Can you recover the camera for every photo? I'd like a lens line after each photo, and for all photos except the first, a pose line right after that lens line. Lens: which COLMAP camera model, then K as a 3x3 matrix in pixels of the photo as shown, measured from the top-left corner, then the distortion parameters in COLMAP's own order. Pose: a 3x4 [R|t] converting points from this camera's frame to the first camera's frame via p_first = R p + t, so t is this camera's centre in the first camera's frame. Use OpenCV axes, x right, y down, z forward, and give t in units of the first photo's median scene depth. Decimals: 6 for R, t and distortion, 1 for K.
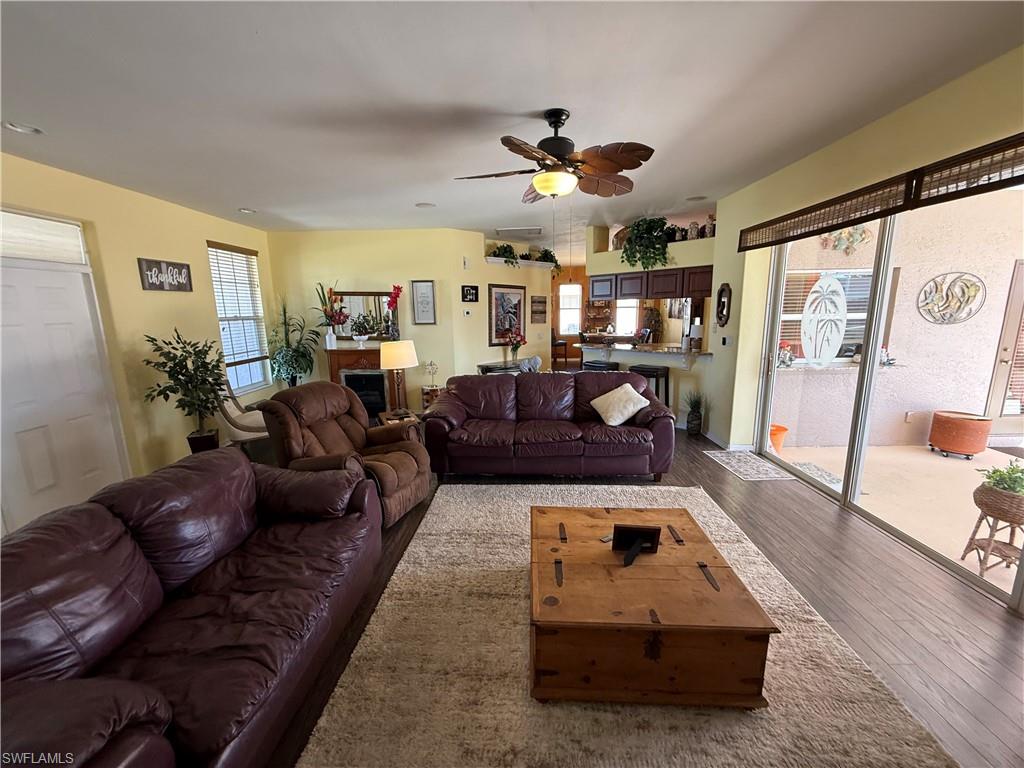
lens RADIAL K [[406.6, 0, 508.4], [0, 406.6, 384.5], [0, 0, 1]] dist [-0.001075, 0.000165]
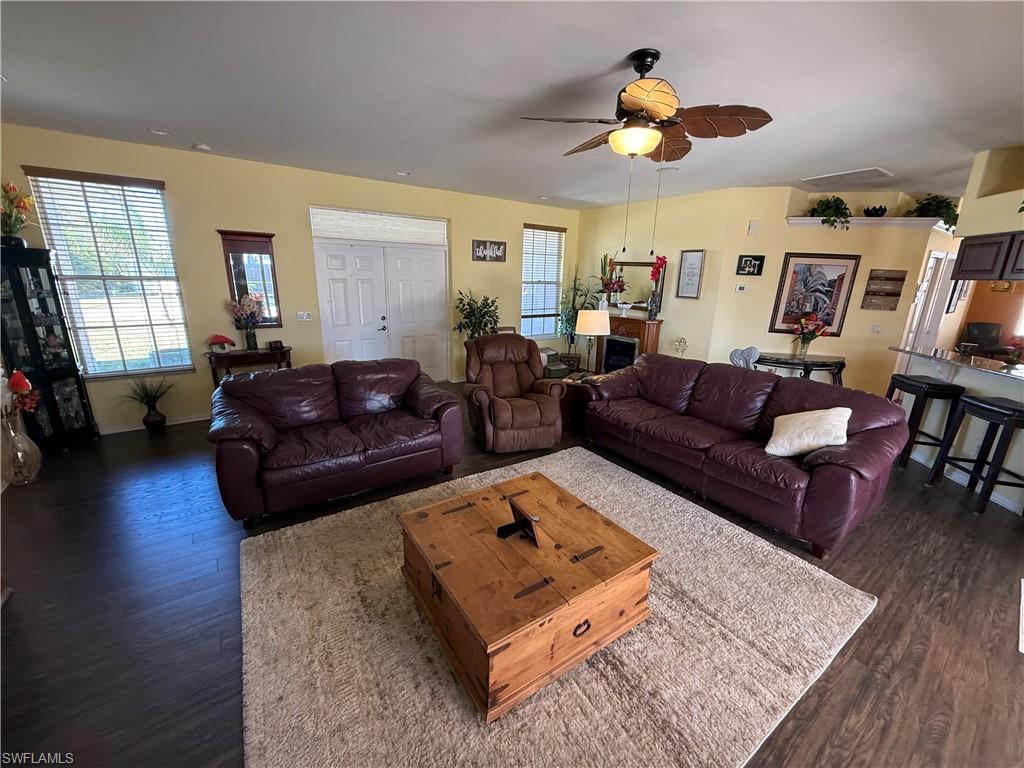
lens RADIAL K [[406.6, 0, 514.2], [0, 406.6, 385.6], [0, 0, 1]] dist [-0.001075, 0.000165]
pose [[0.594699, 0.238959, -0.767614, 0.376458], [-0.179879, 0.970149, 0.162650, -0.038464], [0.783567, 0.041350, 0.619930, 0.136746]]
